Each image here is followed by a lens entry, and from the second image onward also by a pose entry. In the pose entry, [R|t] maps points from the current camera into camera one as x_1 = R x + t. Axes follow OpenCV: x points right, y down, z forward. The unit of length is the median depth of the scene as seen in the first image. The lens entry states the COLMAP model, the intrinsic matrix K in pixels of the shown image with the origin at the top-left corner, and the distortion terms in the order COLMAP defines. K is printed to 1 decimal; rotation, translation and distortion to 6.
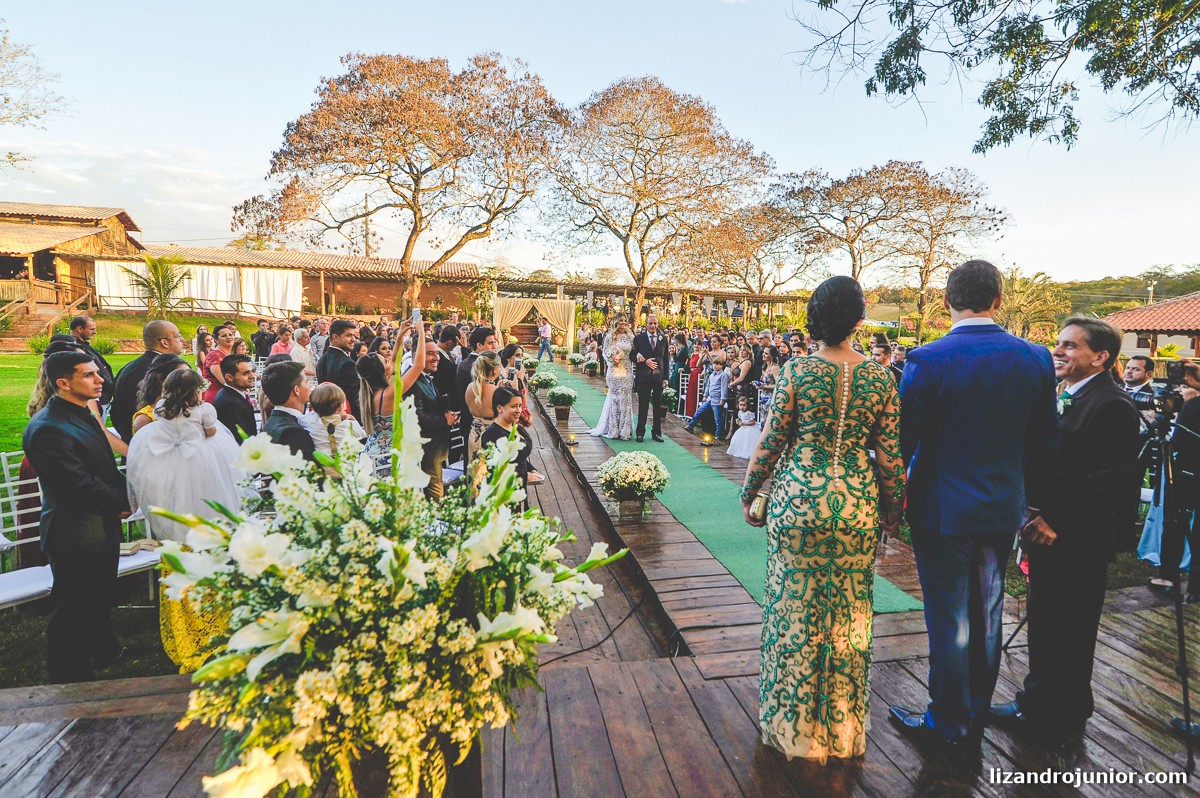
lens RADIAL K [[593.7, 0, 618.2], [0, 593.7, 395.0], [0, 0, 1]] dist [-0.020277, 0.000524]
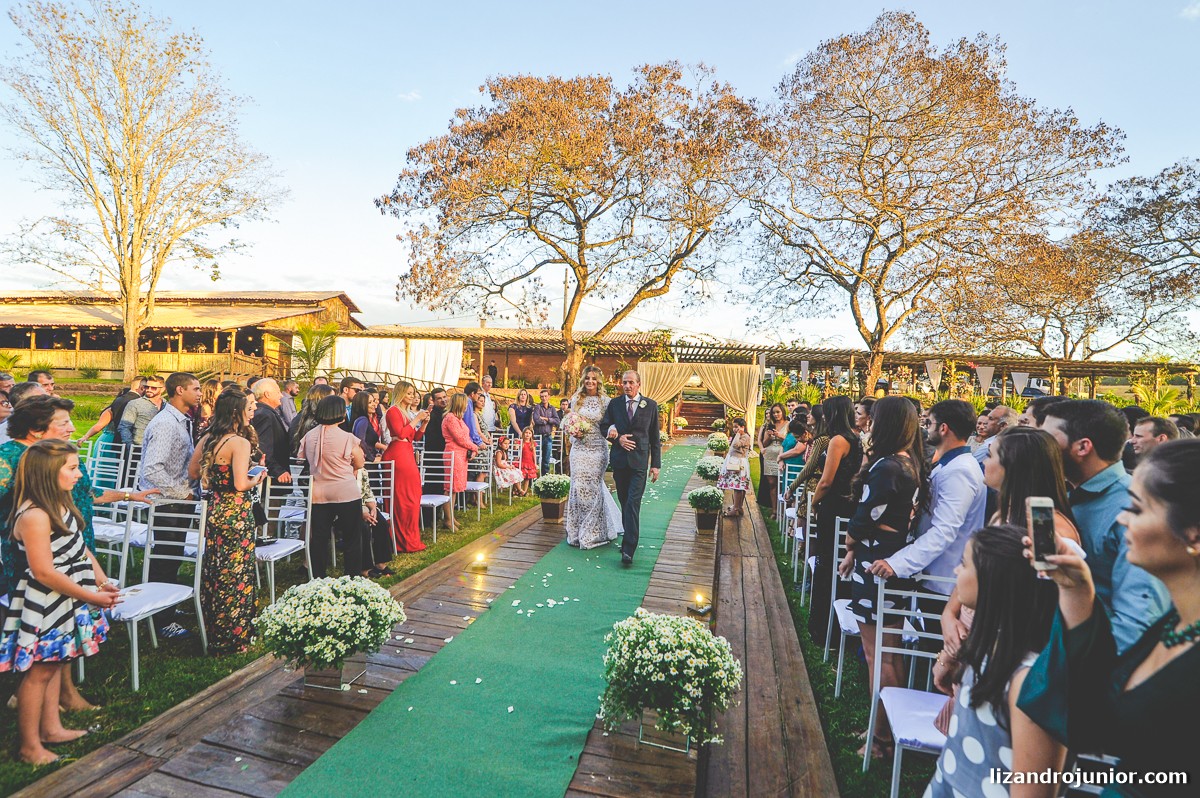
lens RADIAL K [[549.5, 0, 602.2], [0, 549.5, 405.7], [0, 0, 1]] dist [-0.018831, 0.001054]
pose [[0.906122, 0.014091, -0.422781, 0.018603], [-0.063882, 0.992541, -0.103834, -0.030351], [0.418165, 0.121095, 0.900263, 0.284816]]
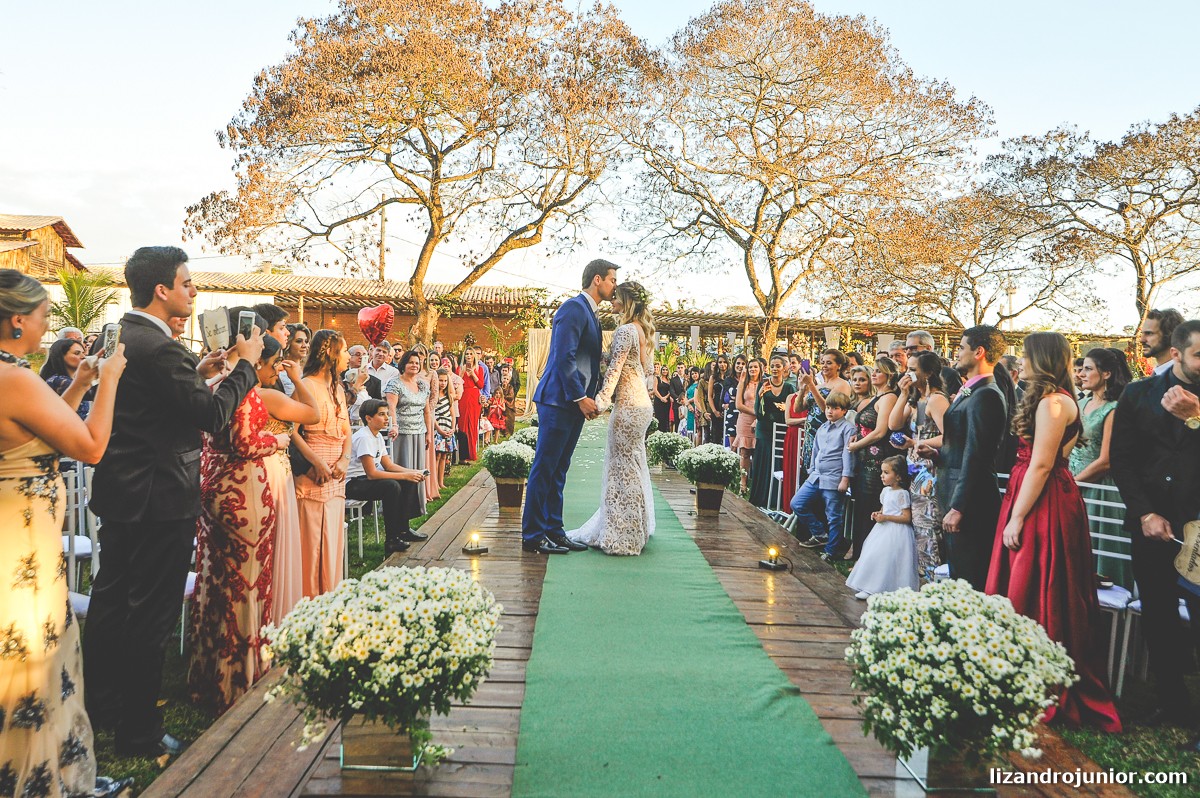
lens RADIAL K [[864.9, 0, 596.1], [0, 864.9, 402.8], [0, 0, 1]] dist [-0.000504, 0.001264]
pose [[0.982146, 0.009936, -0.187860, 0.028778], [-0.029053, 0.994635, -0.099286, 0.006129], [0.185865, 0.102971, 0.977165, 0.067510]]
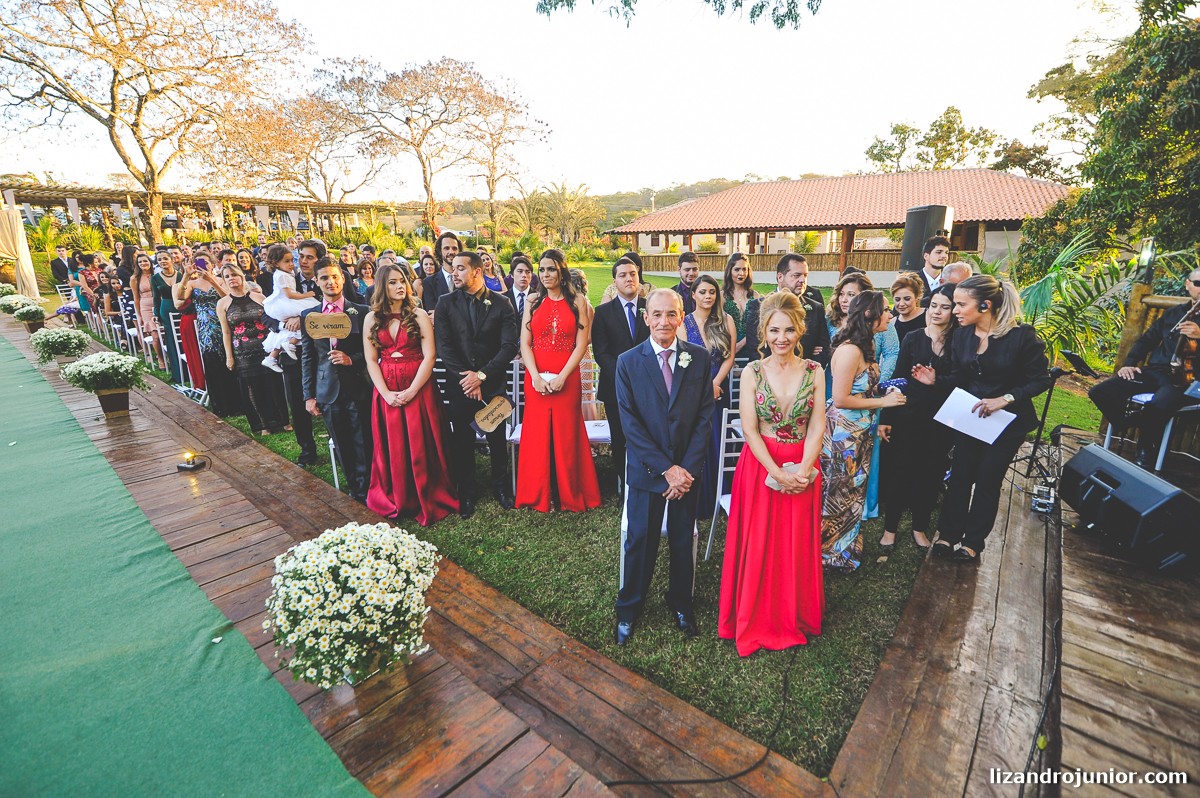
lens RADIAL K [[549.5, 0, 602.2], [0, 549.5, 405.7], [0, 0, 1]] dist [-0.018831, 0.001054]
pose [[0.789276, -0.207685, 0.577851, 0.035052], [0.100271, 0.972025, 0.212397, -0.007637], [-0.605797, -0.109698, 0.788021, 0.083786]]
